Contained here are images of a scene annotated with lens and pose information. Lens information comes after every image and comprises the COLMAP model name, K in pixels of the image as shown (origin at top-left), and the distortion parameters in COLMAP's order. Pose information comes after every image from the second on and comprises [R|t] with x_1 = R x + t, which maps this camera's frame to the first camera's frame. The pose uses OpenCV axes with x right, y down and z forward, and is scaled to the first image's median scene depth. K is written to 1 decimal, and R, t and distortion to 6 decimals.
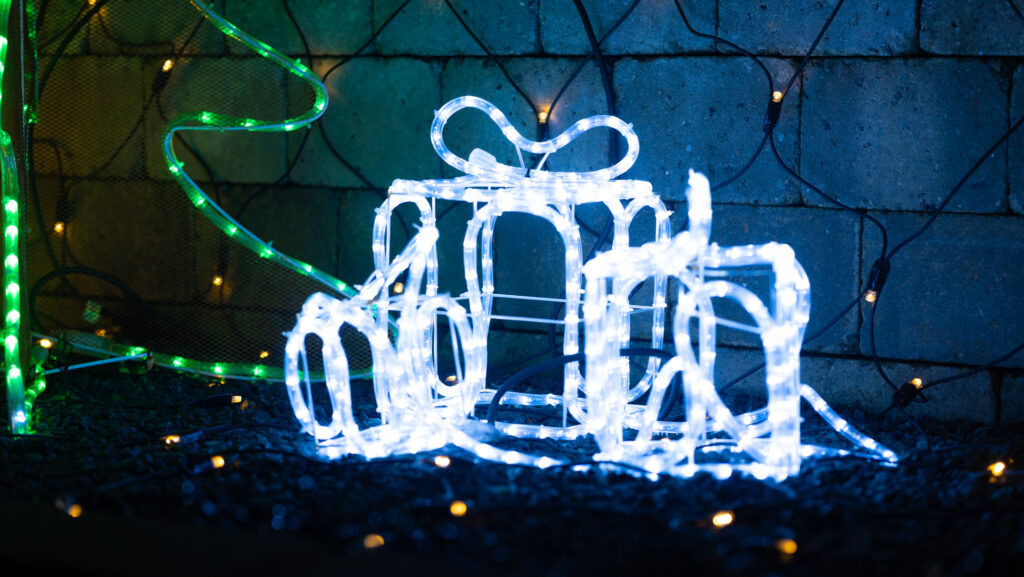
lens RADIAL K [[2527.1, 0, 511.8], [0, 2527.1, 288.3], [0, 0, 1]] dist [0.000625, 0.000000]
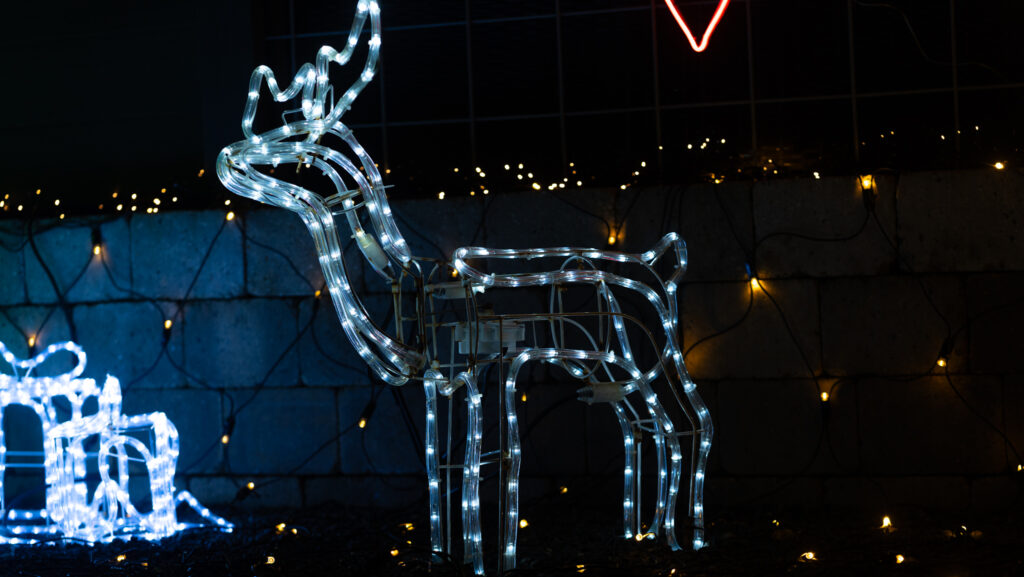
lens RADIAL K [[2527.1, 0, 512.5], [0, 2527.1, 289.1], [0, 0, 1]] dist [0.000625, 0.000000]
pose [[0.983201, -0.056079, 0.173695, 0.040639], [0.066711, 0.996200, -0.055985, 0.010990], [-0.169895, 0.066632, 0.983207, -0.735711]]
